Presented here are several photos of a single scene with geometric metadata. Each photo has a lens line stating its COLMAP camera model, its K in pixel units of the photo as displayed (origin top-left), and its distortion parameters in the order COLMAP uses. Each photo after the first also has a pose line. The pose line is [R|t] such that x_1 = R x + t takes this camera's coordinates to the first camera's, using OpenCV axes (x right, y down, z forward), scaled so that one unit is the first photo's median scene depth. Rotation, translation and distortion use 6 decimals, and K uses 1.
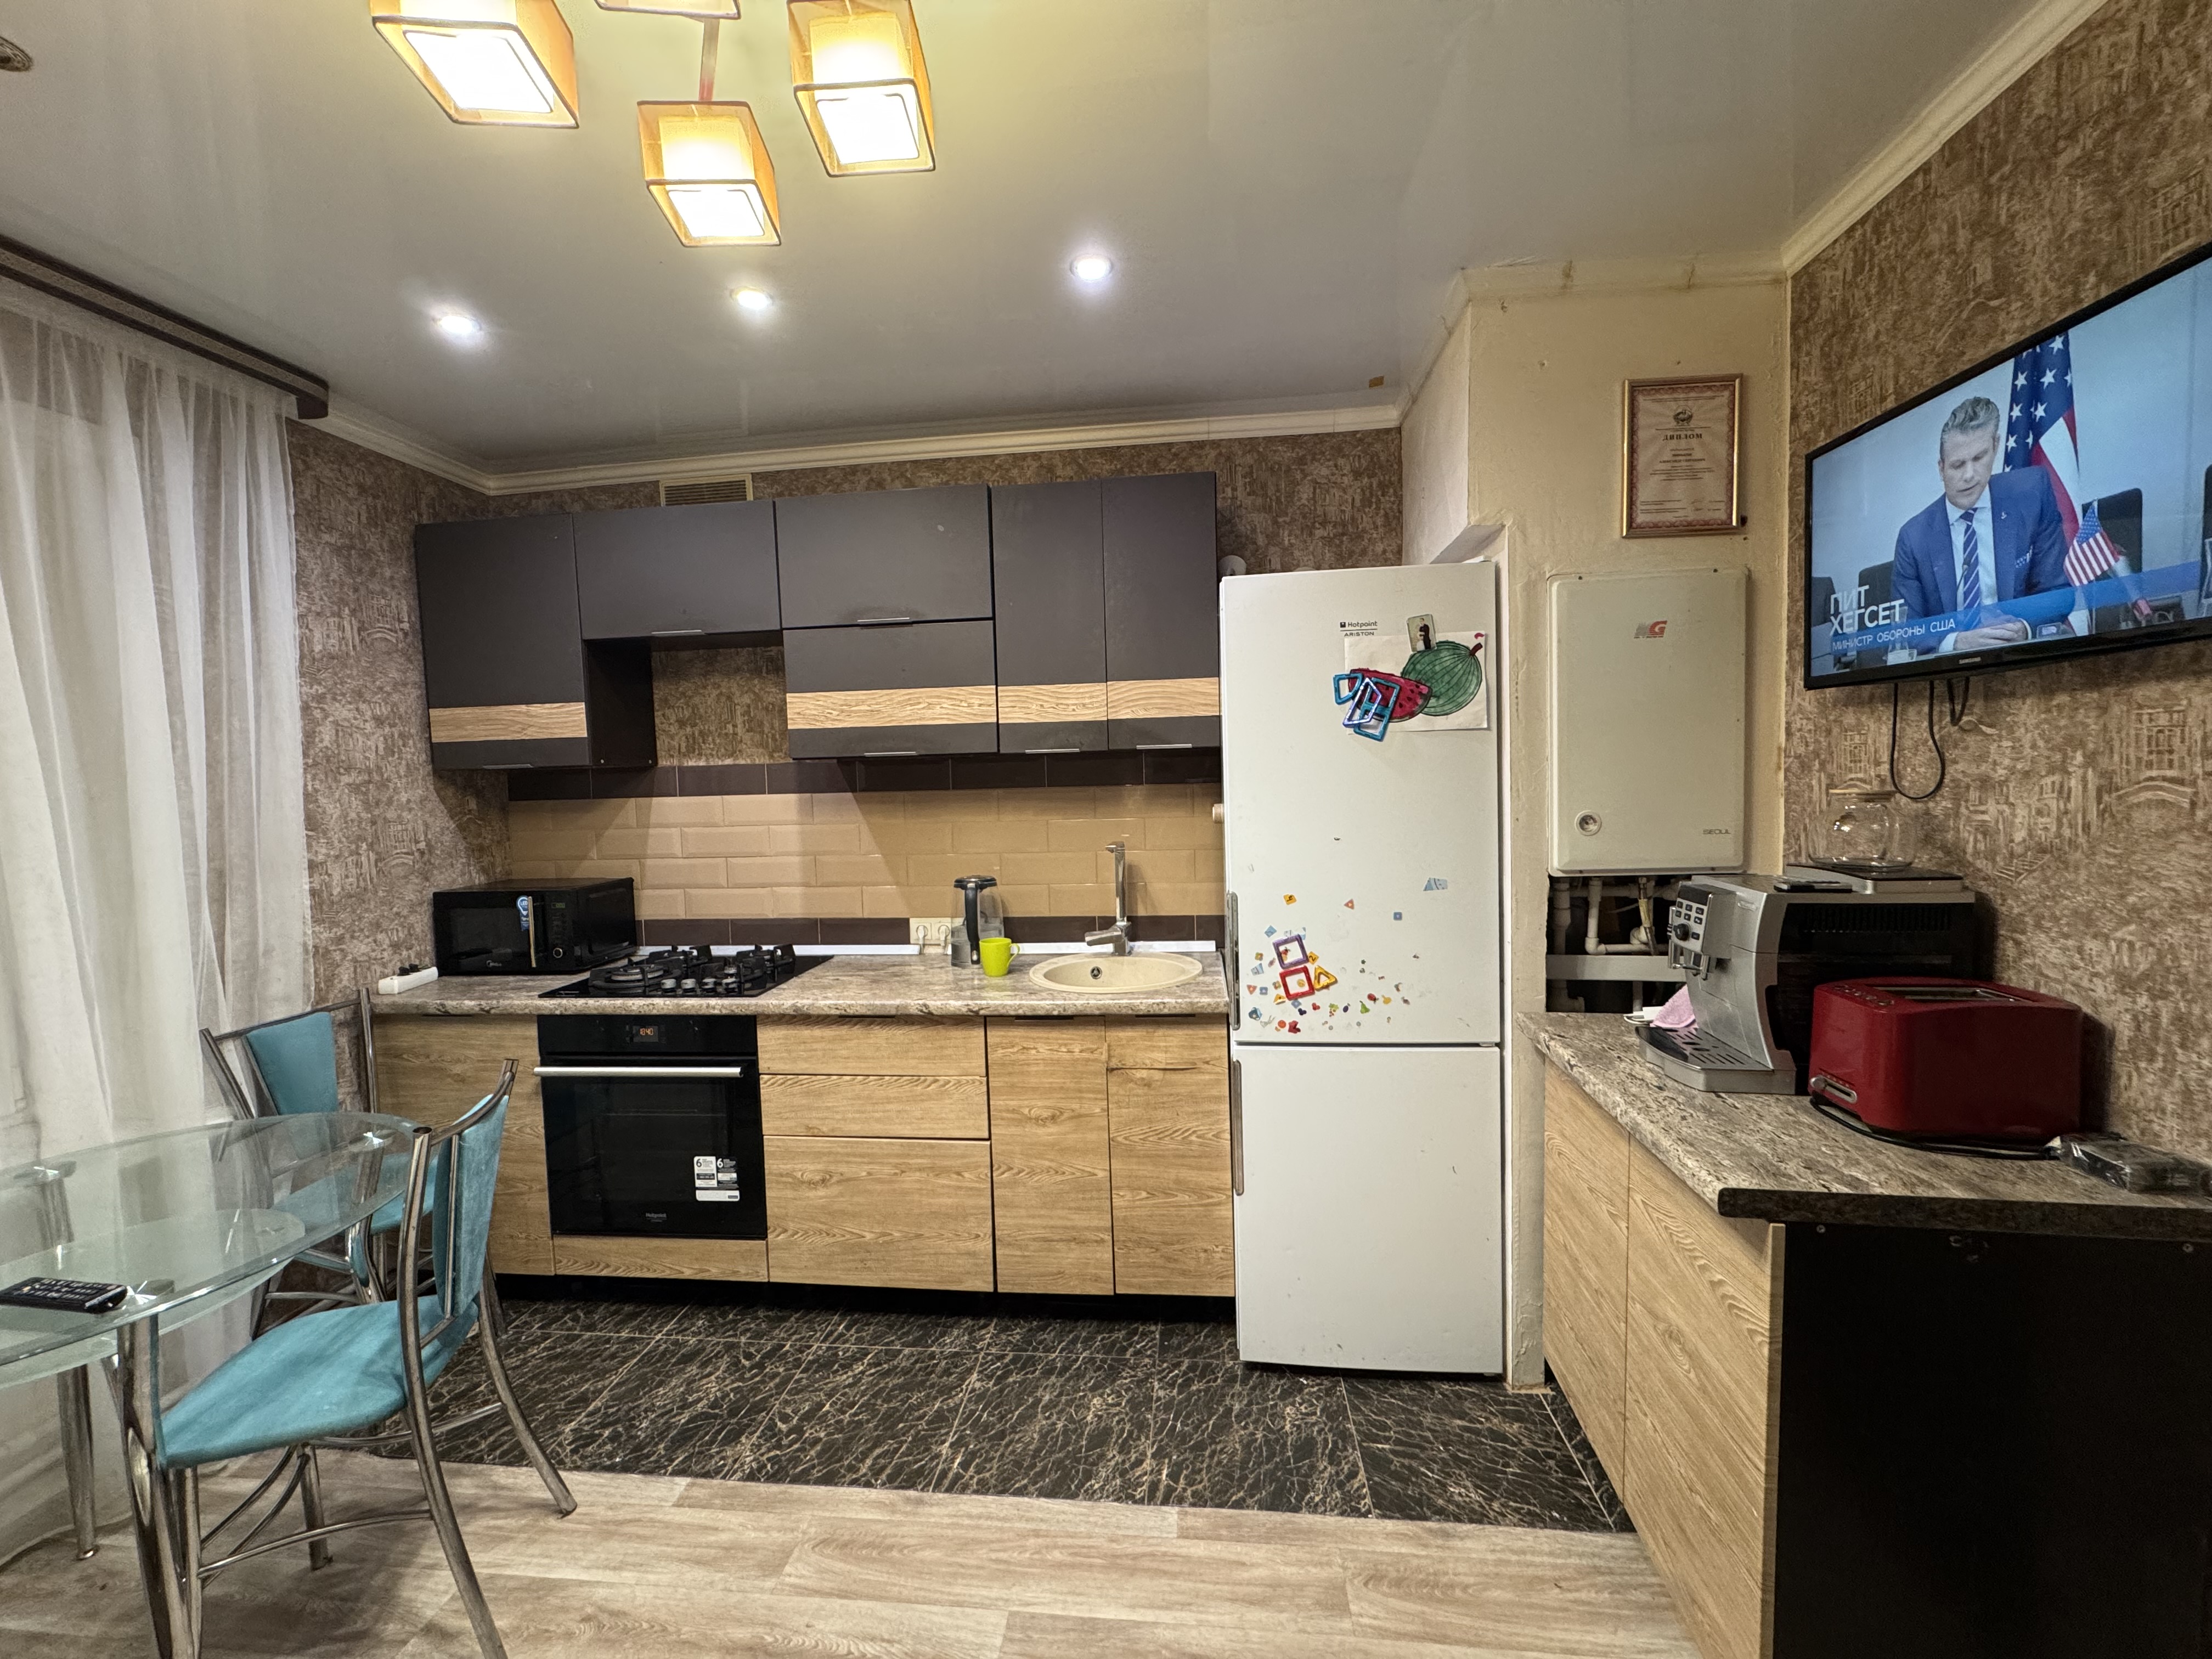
lens RADIAL K [[879.4, 0, 1104.8], [0, 879.4, 827.4], [0, 0, 1]] dist [-0.002757, 0.000528]
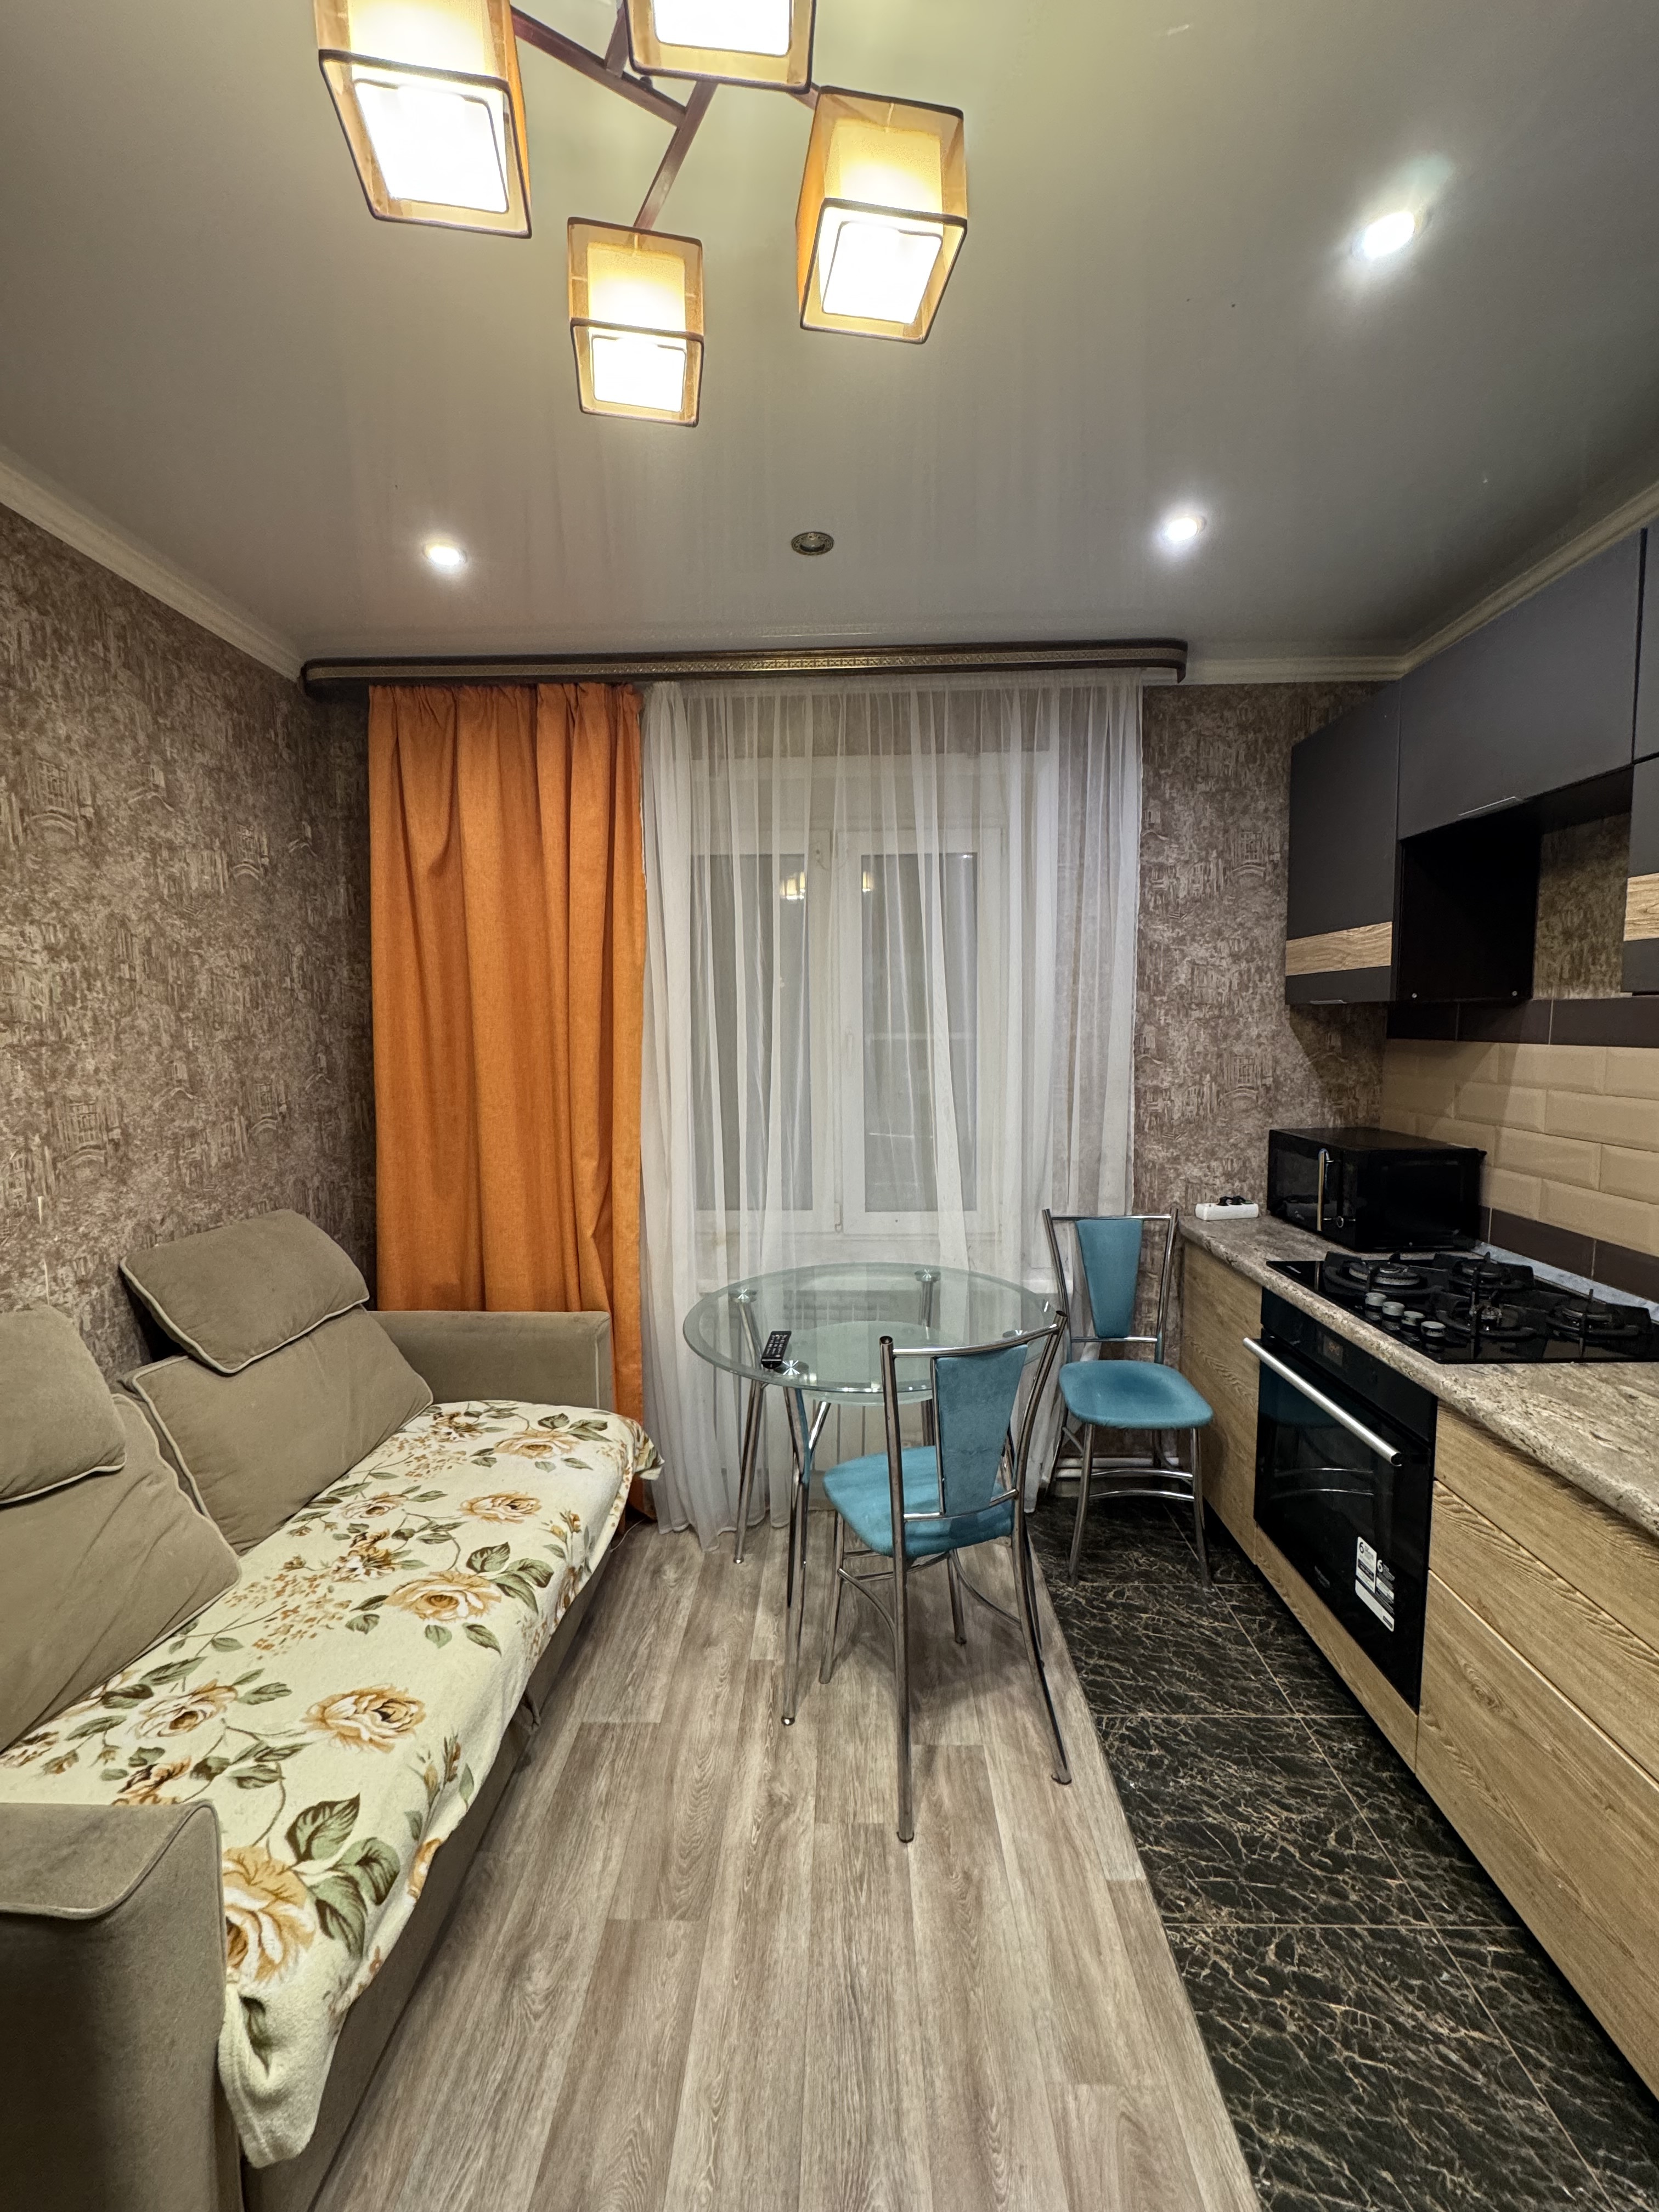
lens RADIAL K [[879.4, 0, 831.2], [0, 879.4, 1103.8], [0, 0, 1]] dist [-0.002757, 0.000528]
pose [[0.089284, 0.121436, -0.988576, 0.190576], [-0.047769, 0.991919, 0.117533, -0.055401], [0.994860, 0.036729, 0.094364, 0.493189]]
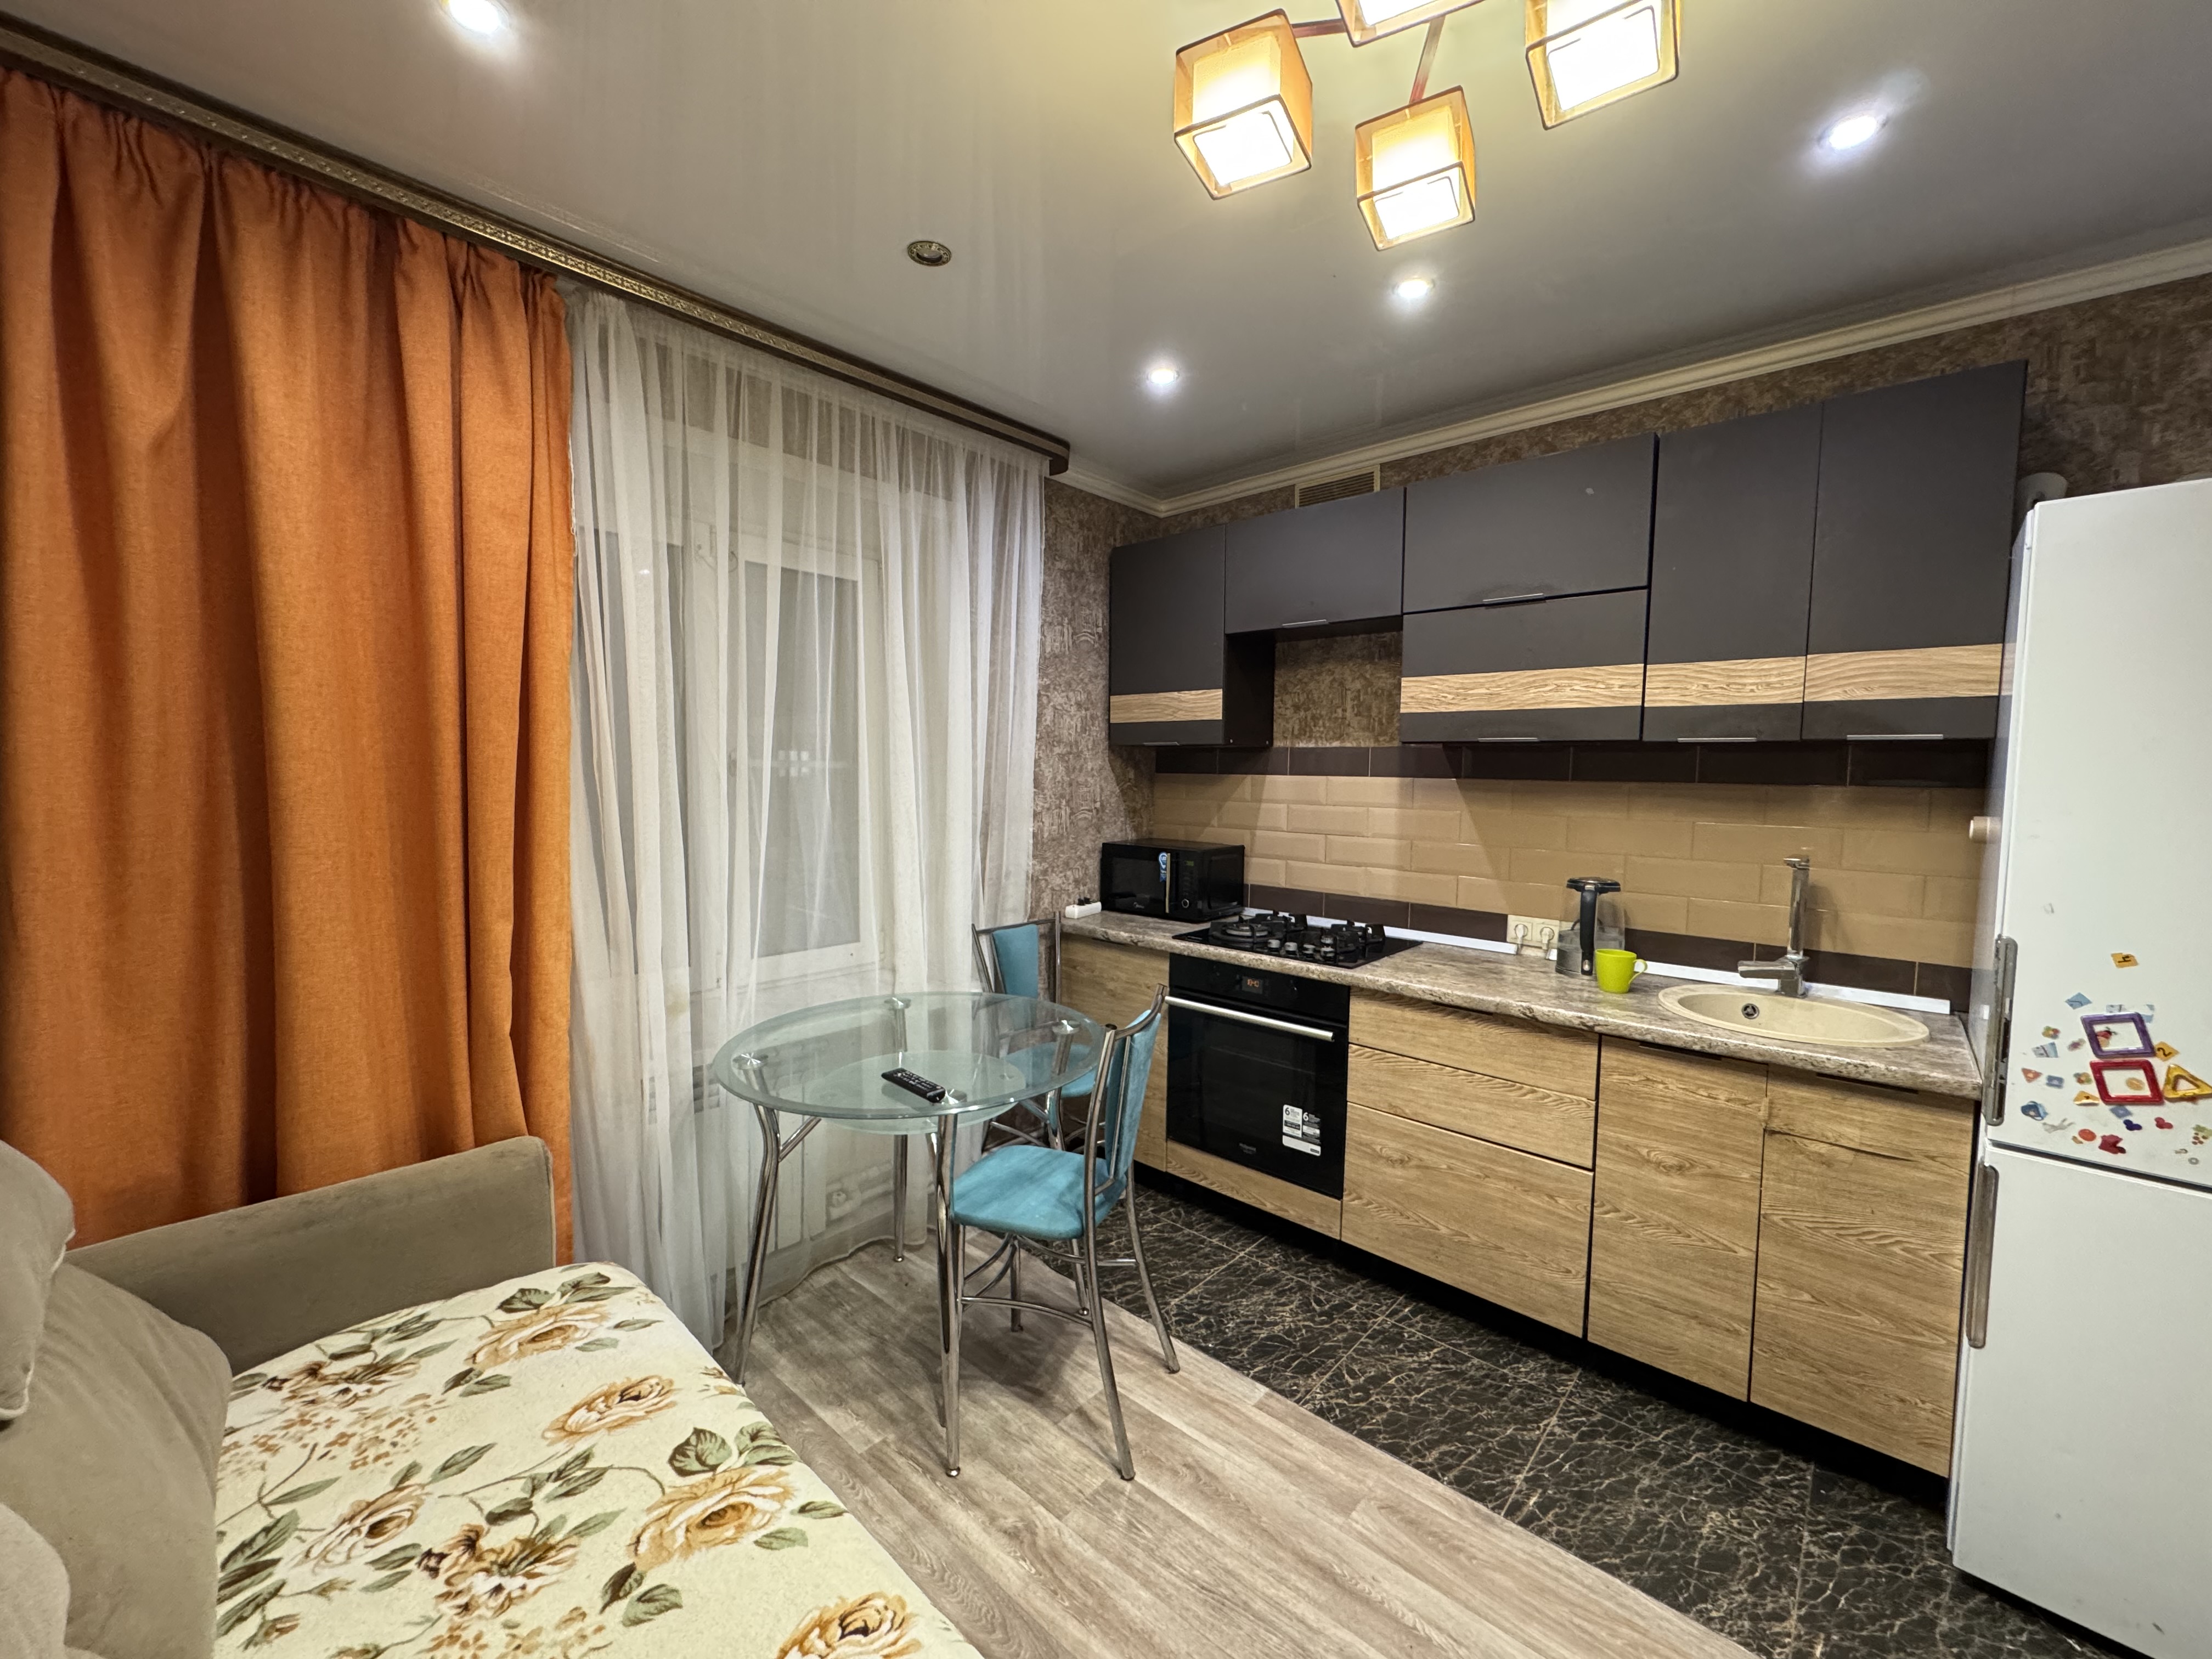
lens RADIAL K [[879.4, 0, 1104.1], [0, 879.4, 827.5], [0, 0, 1]] dist [-0.002757, 0.000528]
pose [[0.812120, 0.078617, -0.578170, -0.046082], [-0.070963, 0.996834, 0.035868, 0.008814], [0.579159, 0.011899, 0.815128, -0.025581]]
